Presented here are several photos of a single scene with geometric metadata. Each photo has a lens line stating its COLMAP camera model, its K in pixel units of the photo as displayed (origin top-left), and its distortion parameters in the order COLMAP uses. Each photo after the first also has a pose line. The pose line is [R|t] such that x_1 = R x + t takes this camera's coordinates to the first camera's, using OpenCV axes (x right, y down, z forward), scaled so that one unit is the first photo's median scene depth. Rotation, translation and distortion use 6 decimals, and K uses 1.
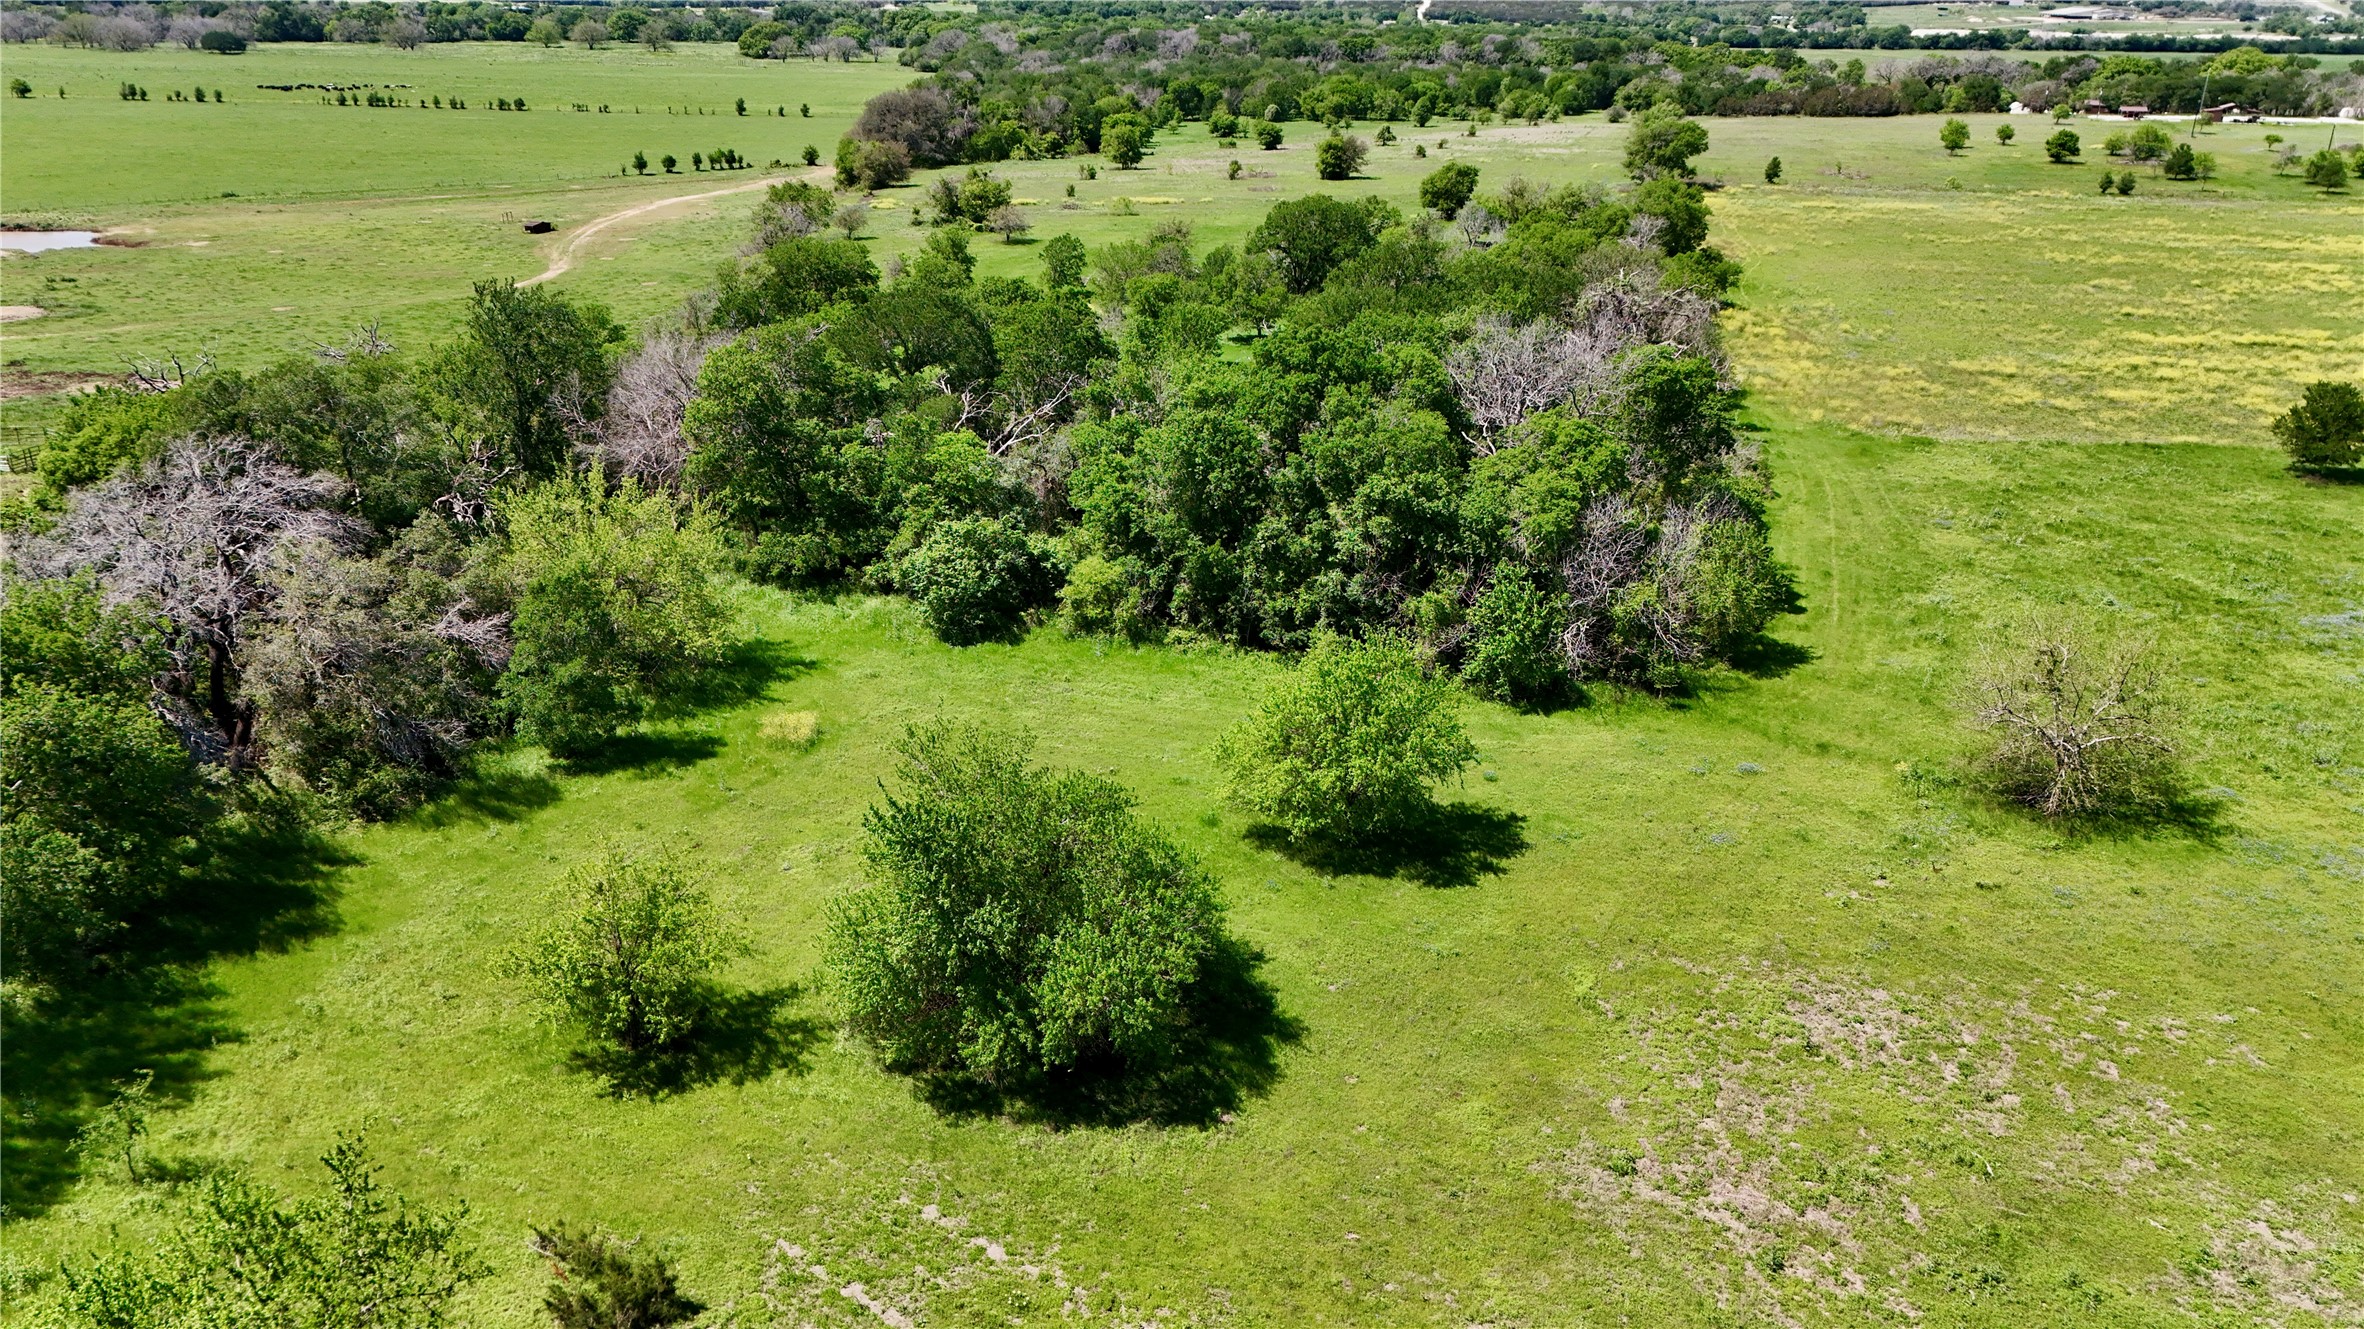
lens RADIAL K [[1711.6, 0, 1178.6], [0, 1711.6, 664.0], [0, 0, 1]] dist [0.021286, -0.010832]
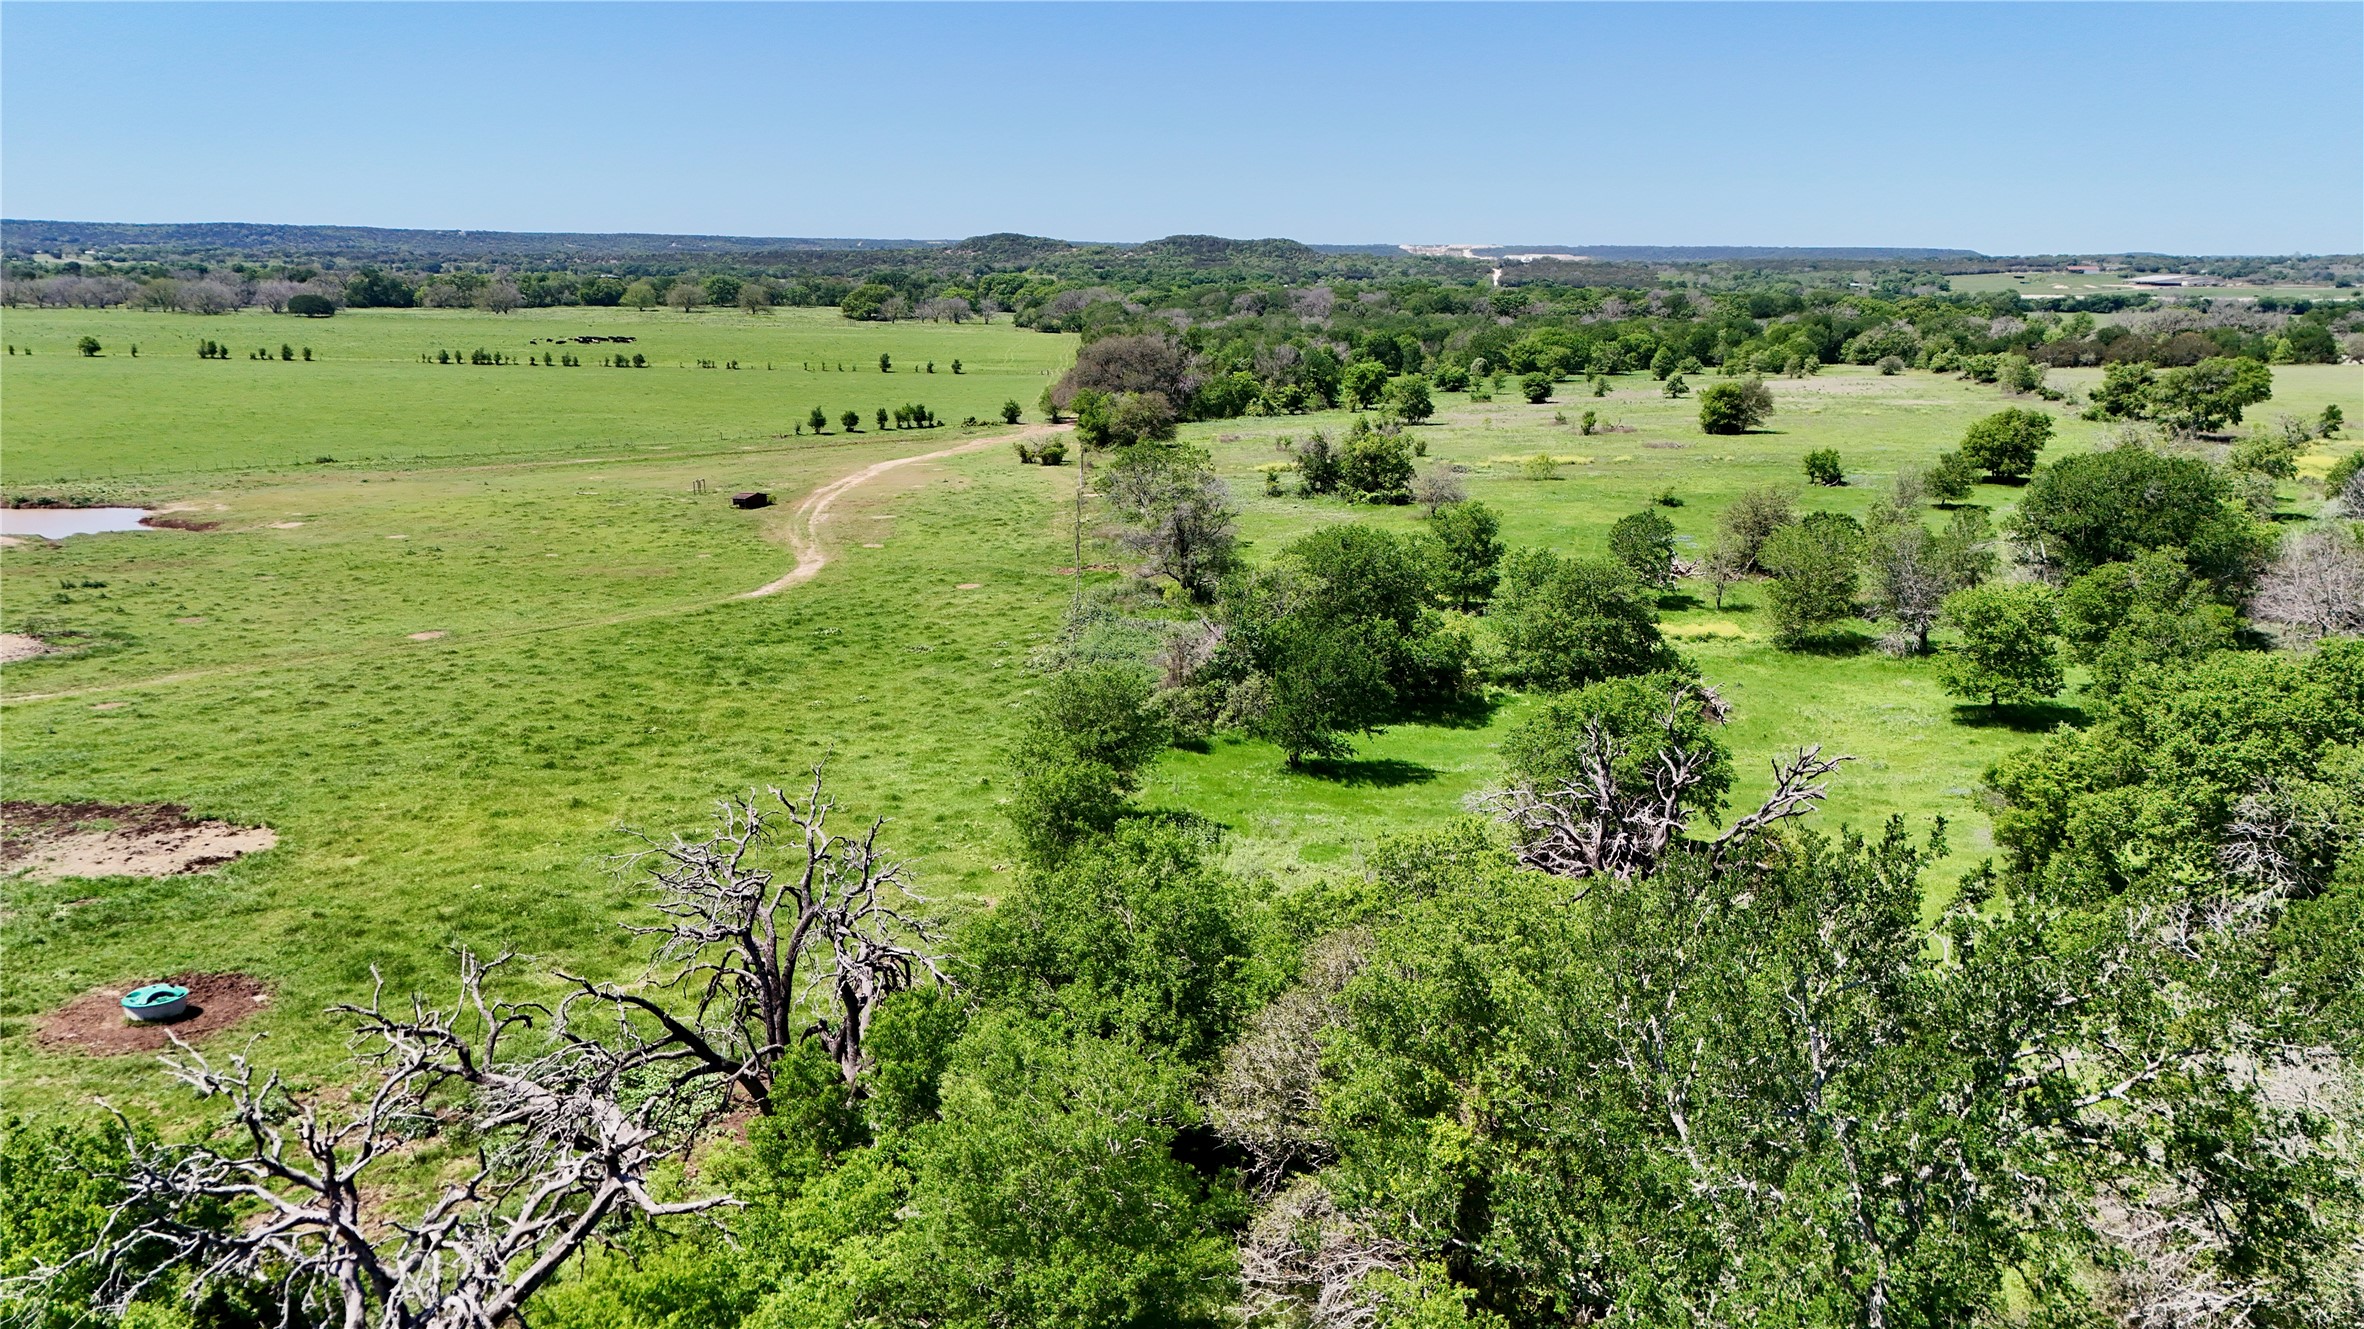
lens RADIAL K [[1711.6, 0, 1186.5], [0, 1711.6, 668.2], [0, 0, 1]] dist [0.021286, -0.010832]
pose [[0.999904, -0.000563, -0.013809, -0.113177], [-0.001441, 0.989478, -0.144673, -0.050215], [0.013745, 0.144679, 0.989383, 0.186898]]
